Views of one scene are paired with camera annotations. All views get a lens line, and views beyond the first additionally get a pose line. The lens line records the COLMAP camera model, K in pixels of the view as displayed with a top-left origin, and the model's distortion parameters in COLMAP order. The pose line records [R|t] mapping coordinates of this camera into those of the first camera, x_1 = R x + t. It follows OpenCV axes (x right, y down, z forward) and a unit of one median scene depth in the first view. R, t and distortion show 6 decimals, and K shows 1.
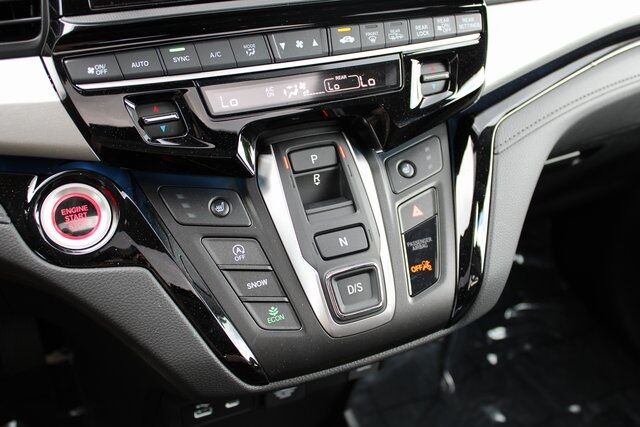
lens RADIAL K [[705.3, 0, 320.0], [0, 705.3, 213.5], [0, 0, 1]] dist [-0.079891, 0.017926]
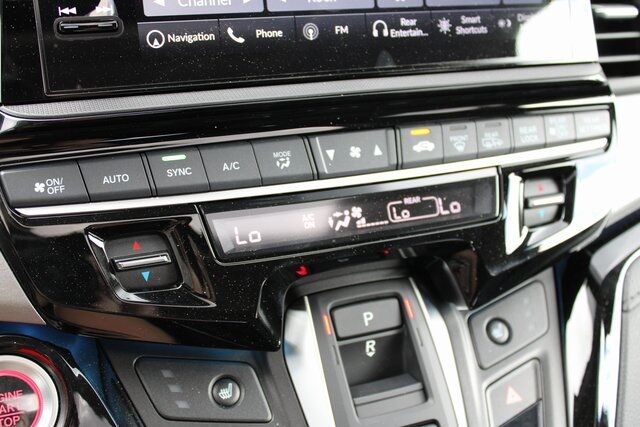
lens RADIAL K [[769.9, 0, 320.0], [0, 769.9, 213.5], [0, 0, 1]] dist [-0.077607, 0.003935]
pose [[0.998865, 0.043001, -0.020490, -0.044144], [-0.044561, 0.995554, -0.082988, -0.115700], [0.016830, 0.083807, 0.996340, 0.257244]]
